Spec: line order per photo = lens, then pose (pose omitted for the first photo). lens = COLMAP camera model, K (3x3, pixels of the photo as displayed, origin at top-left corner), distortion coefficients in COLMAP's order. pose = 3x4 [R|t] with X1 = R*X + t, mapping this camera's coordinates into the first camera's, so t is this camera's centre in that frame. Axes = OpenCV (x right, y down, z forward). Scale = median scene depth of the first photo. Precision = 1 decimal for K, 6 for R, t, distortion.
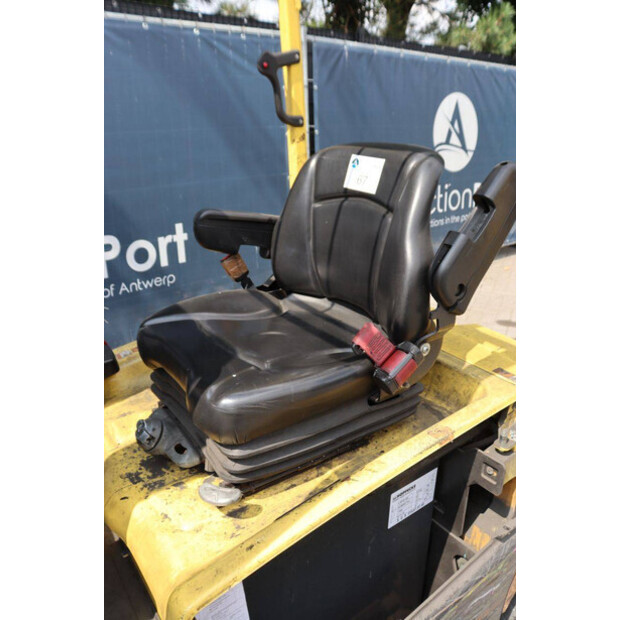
lens RADIAL K [[503.6, 0, 311.8], [0, 503.6, 311.3], [0, 0, 1]] dist [-0.185129, 0.160888]
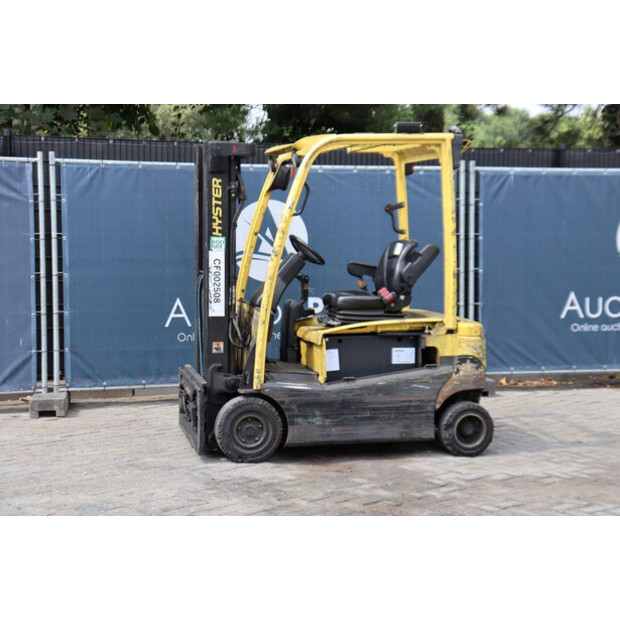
lens RADIAL K [[1153.7, 0, 309.6], [0, 1153.7, 301.4], [0, 0, 1]] dist [0.226090, 0.137764]
pose [[0.919967, 0.035265, -0.390407, 0.991738], [-0.149382, 0.952332, -0.265987, 0.834671], [0.362417, 0.303019, 0.881382, -2.234950]]
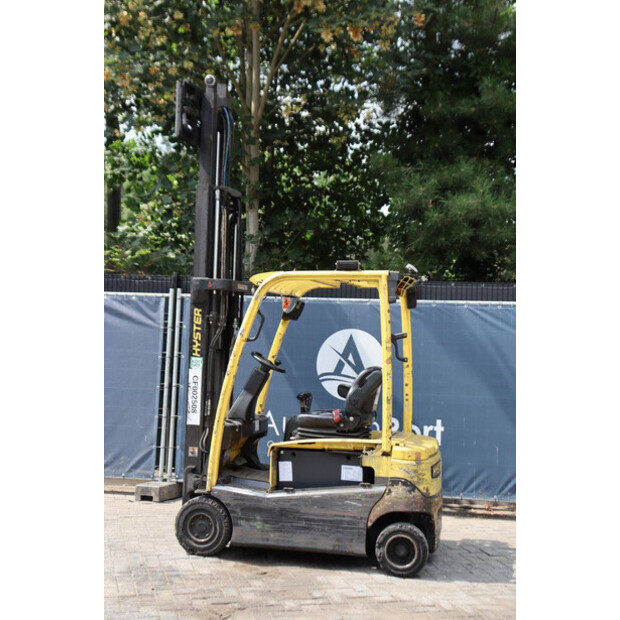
lens RADIAL K [[986.9, 0, 308.2], [0, 986.9, 300.0], [0, 0, 1]] dist [0.117825, 0.151844]
pose [[0.637152, -0.006068, -0.770714, 2.074141], [-0.312288, 0.912176, -0.265351, 0.482827], [0.704637, 0.409754, 0.579300, -1.394323]]
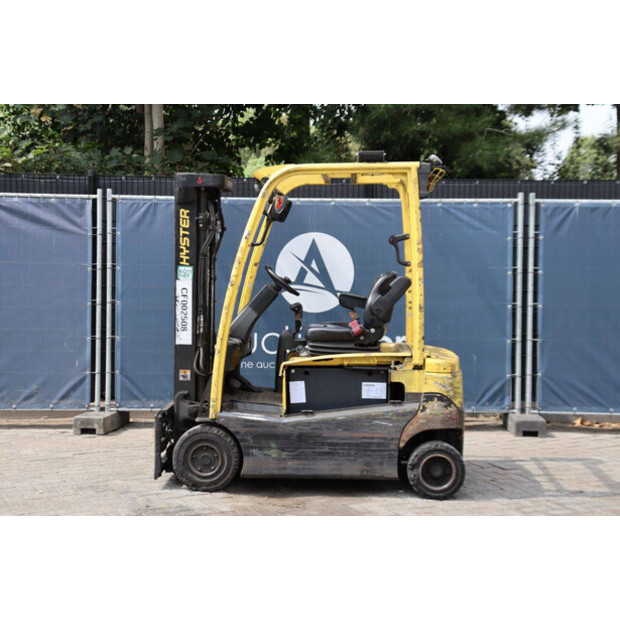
lens RADIAL K [[1046.0, 0, 310.0], [0, 1046.0, 302.0], [0, 0, 1]] dist [0.136257, 0.147249]
pose [[0.779444, 0.039140, -0.625249, 1.541612], [-0.239157, 0.941050, -0.239227, 0.604459], [0.579027, 0.335996, 0.742856, -1.614615]]
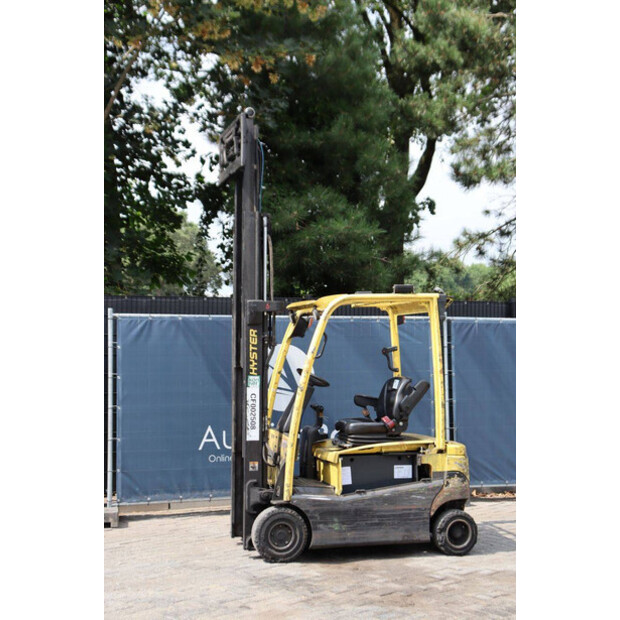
lens RADIAL K [[1006.9, 0, 313.7], [0, 1006.9, 301.9], [0, 0, 1]] dist [0.145364, 0.149575]
pose [[0.933767, -0.017069, -0.357474, 0.949886], [-0.130833, 0.913442, -0.385366, 0.919041], [0.333110, 0.406612, 0.850709, -2.513839]]
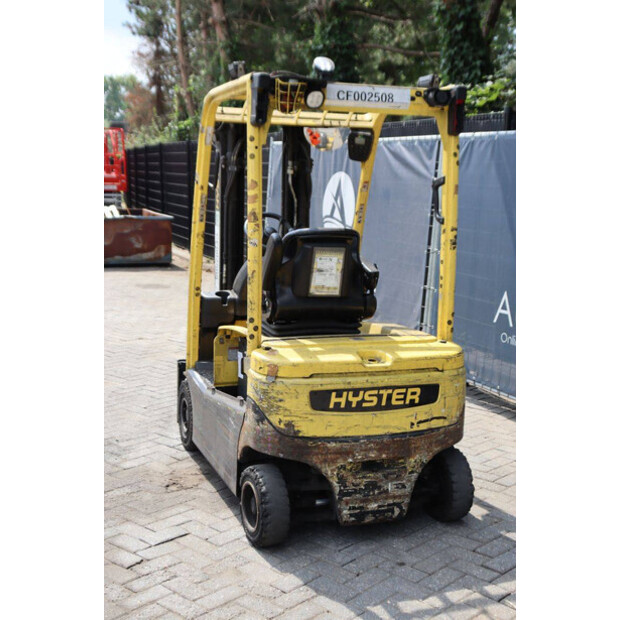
lens RADIAL K [[918.7, 0, 312.7], [0, 918.7, 308.6], [0, 0, 1]] dist [0.080804, 0.045480]
pose [[-0.281976, 0.132082, -0.950286, 1.669167], [-0.372572, 0.897671, 0.235322, -0.392397], [0.884127, 0.420405, -0.203911, 0.793652]]
